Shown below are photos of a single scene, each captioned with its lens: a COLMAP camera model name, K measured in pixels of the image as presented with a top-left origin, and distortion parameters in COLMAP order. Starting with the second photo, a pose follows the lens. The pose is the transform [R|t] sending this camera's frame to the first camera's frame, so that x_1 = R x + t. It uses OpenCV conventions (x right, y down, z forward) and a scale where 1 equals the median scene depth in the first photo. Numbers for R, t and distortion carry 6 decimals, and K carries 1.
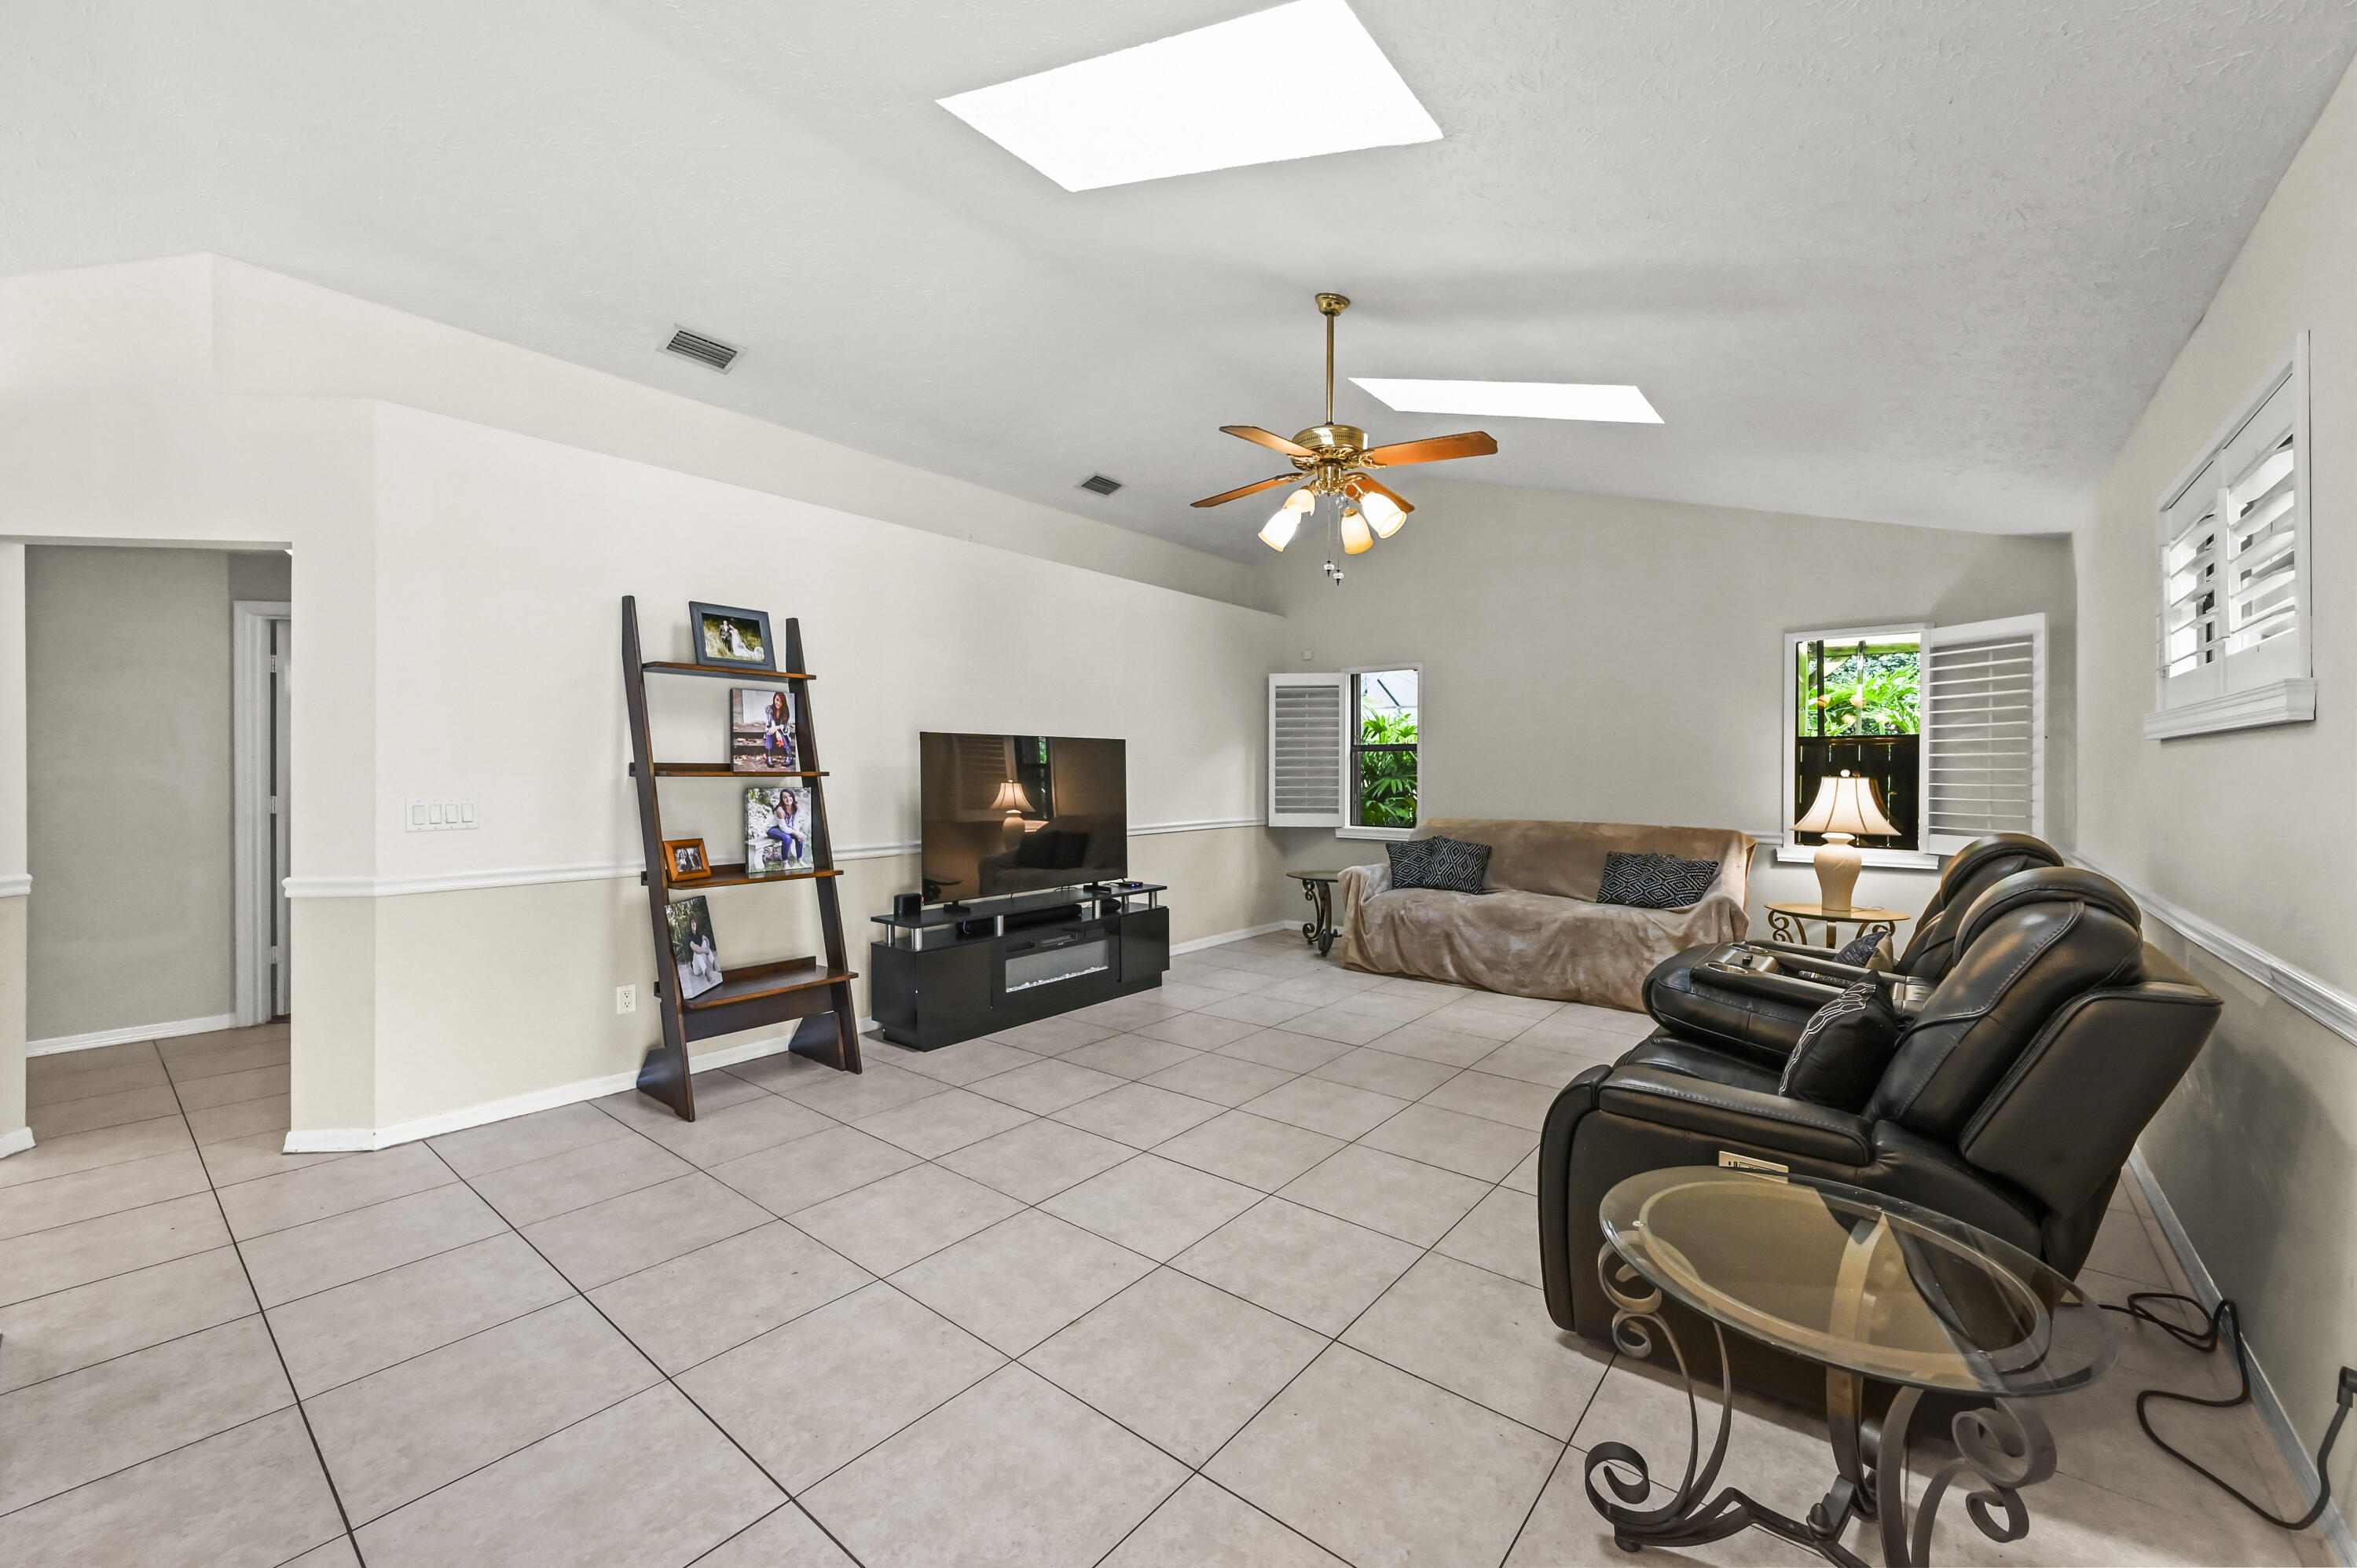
lens RADIAL K [[949.8, 0, 1177.9], [0, 949.8, 749.6], [0, 0, 1]] dist [-0.001768, 0.000605]
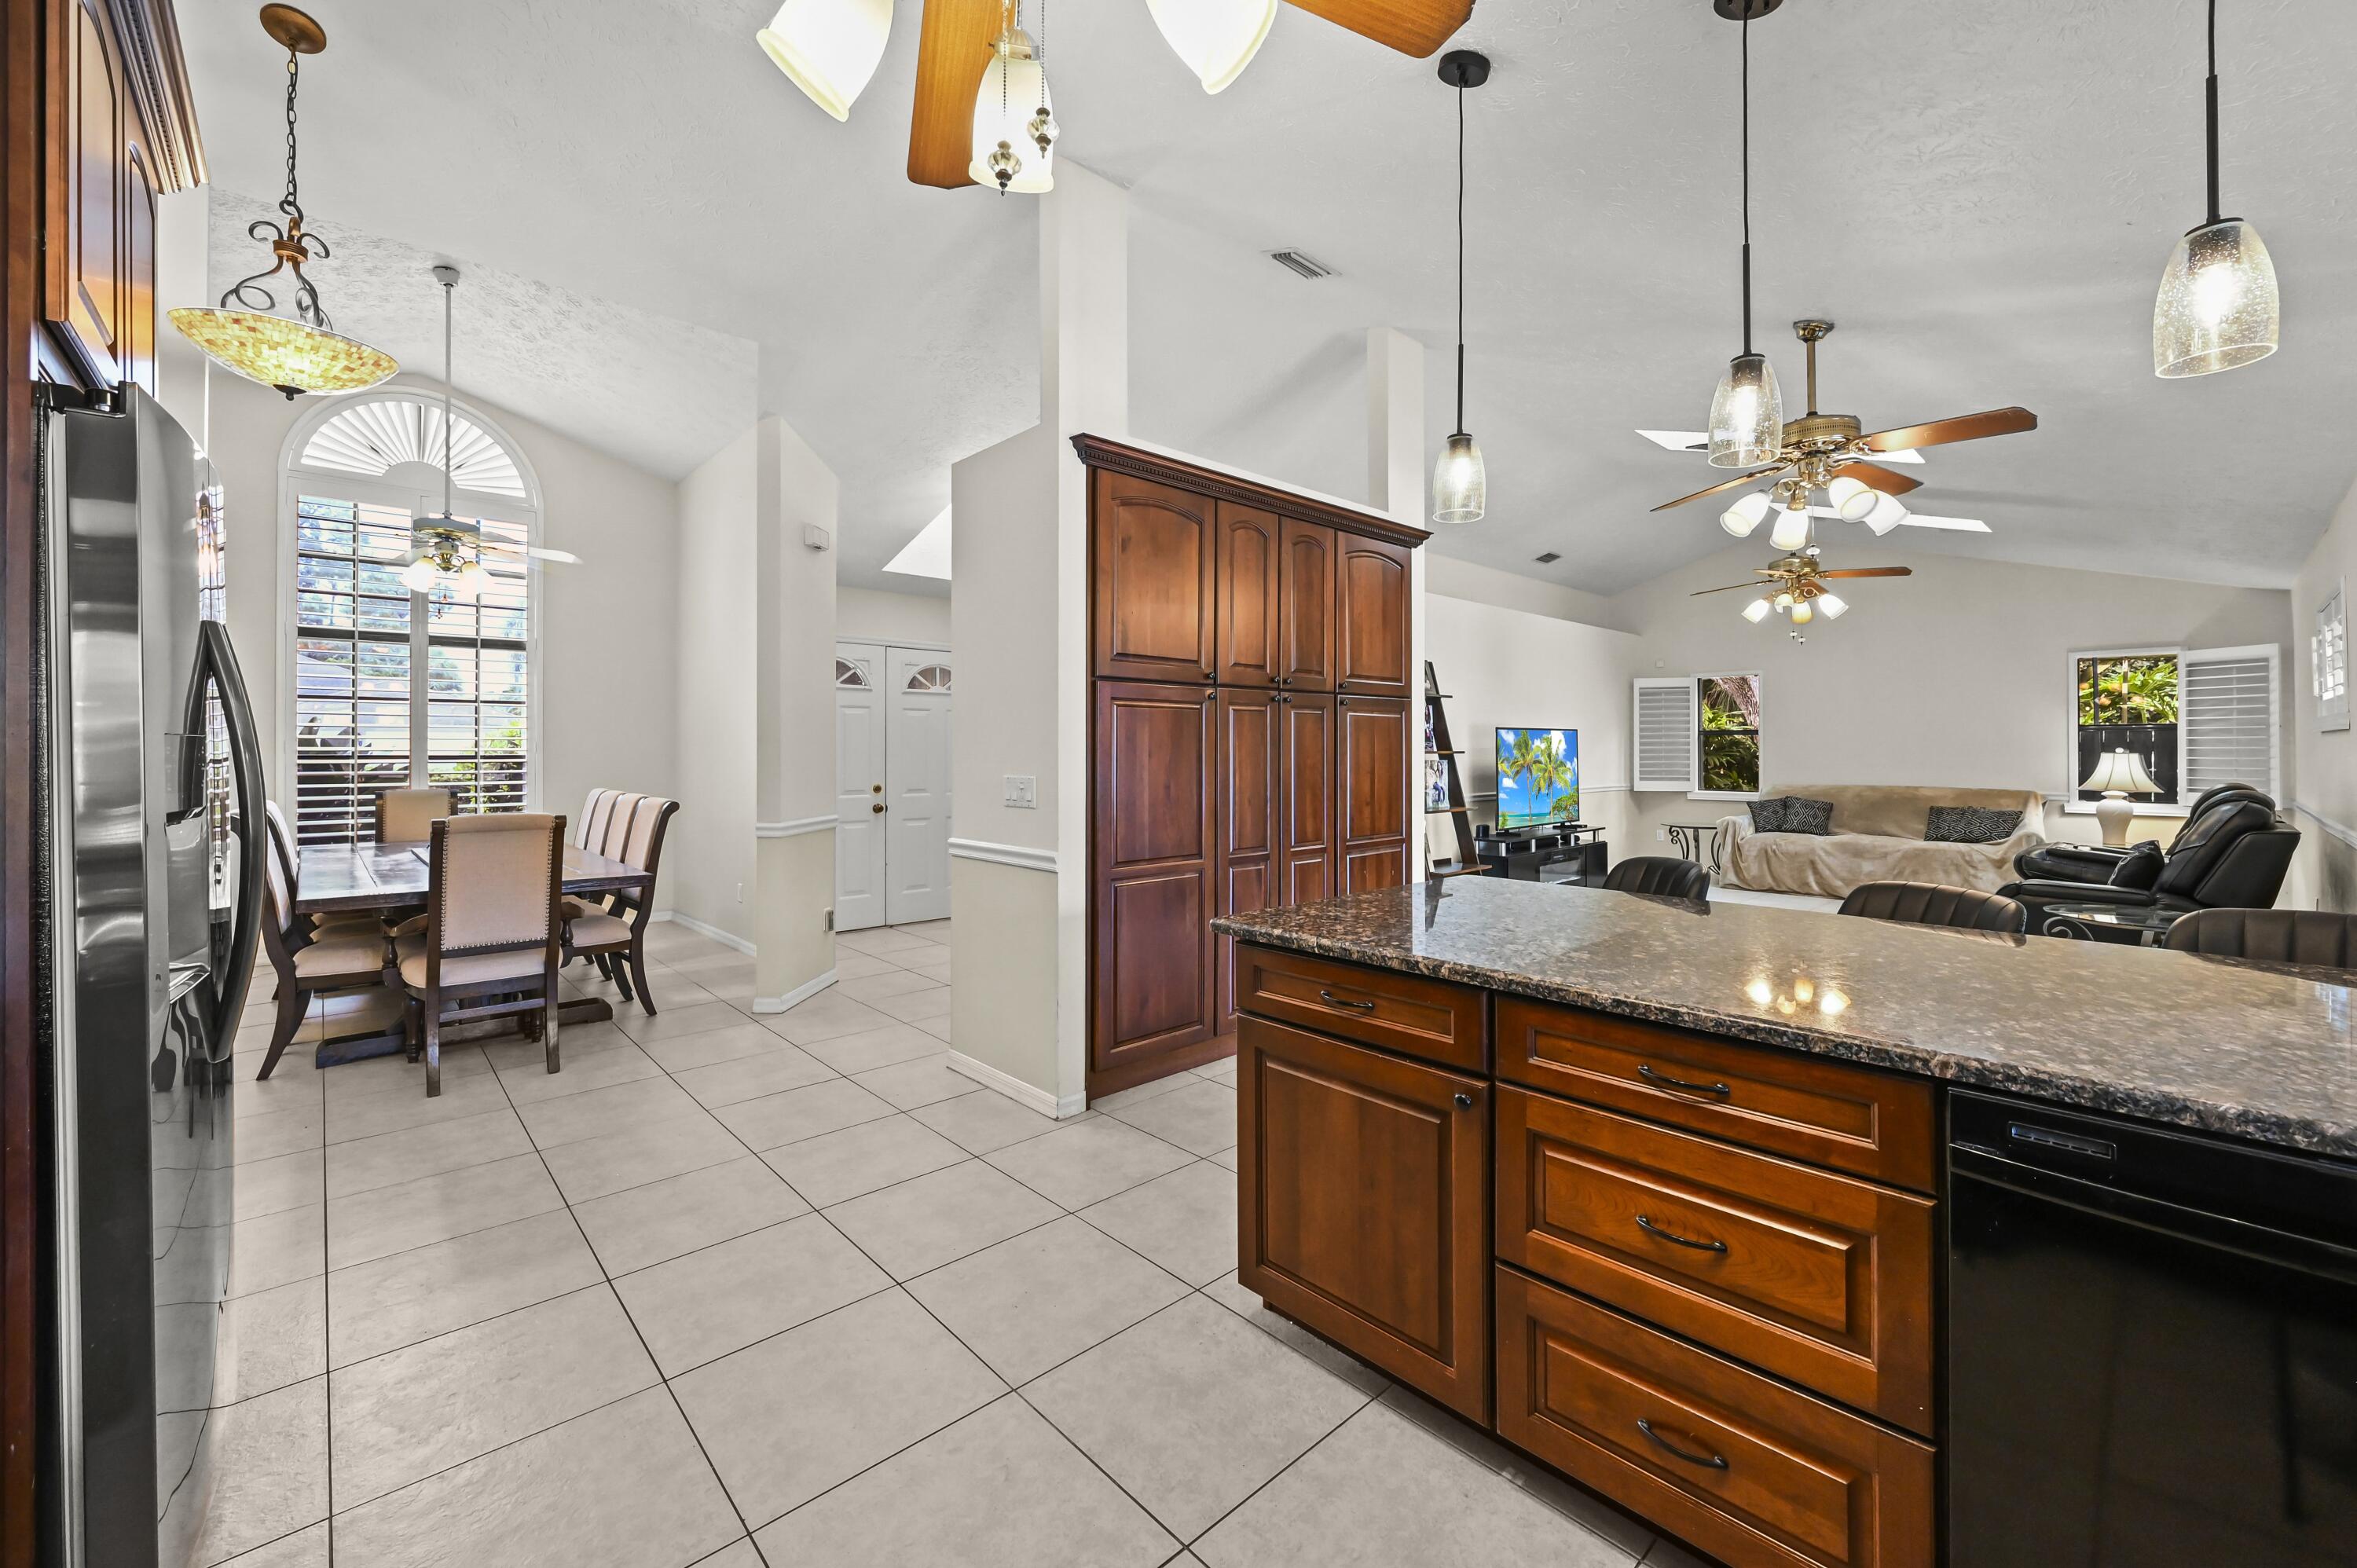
lens RADIAL K [[940.4, 0, 1168.1], [0, 940.4, 724.3], [0, 0, 1]] dist [-0.030378, 0.008619]
pose [[0.985260, -0.006682, -0.170931, -0.461177], [0.005738, 0.999965, -0.006013, -0.013987], [0.170965, 0.004943, 0.985265, -0.596305]]
